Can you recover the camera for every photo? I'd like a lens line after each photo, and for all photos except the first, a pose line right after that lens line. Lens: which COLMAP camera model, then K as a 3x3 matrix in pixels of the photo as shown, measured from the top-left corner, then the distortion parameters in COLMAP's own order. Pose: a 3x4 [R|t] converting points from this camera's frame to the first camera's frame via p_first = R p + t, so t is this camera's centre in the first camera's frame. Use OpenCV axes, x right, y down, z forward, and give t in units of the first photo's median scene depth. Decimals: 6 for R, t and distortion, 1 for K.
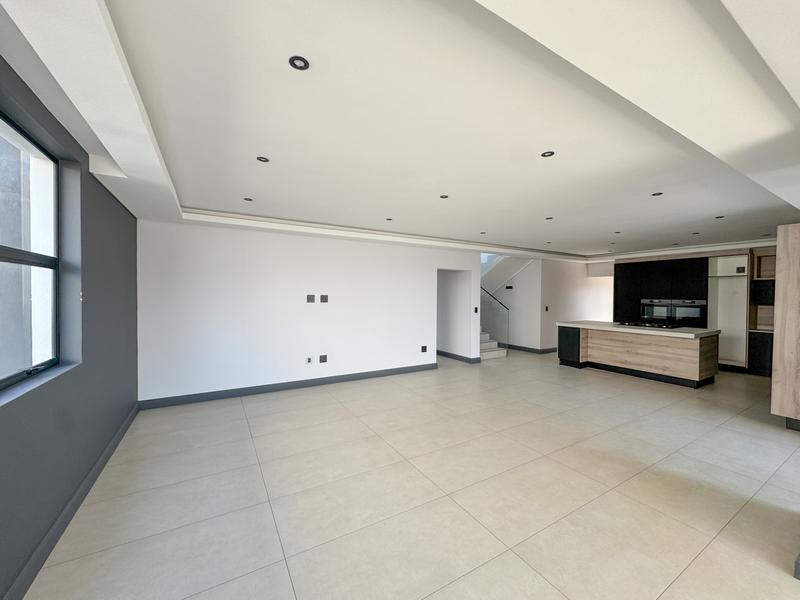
lens RADIAL K [[318.8, 0, 402.5], [0, 318.8, 298.1], [0, 0, 1]] dist [-0.002671, 0.000919]
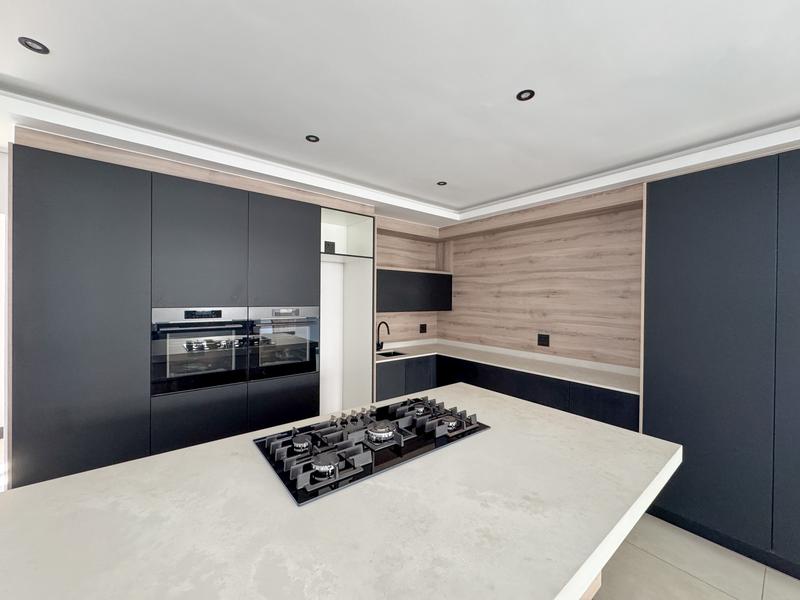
lens RADIAL K [[318.8, 0, 400.2], [0, 318.8, 300.1], [0, 0, 1]] dist [-0.002671, 0.000919]
pose [[-0.129946, -0.017571, 0.991365, 0.505504], [0.000696, 0.999841, 0.017813, -0.009405], [-0.991521, 0.003005, -0.129913, 0.928944]]
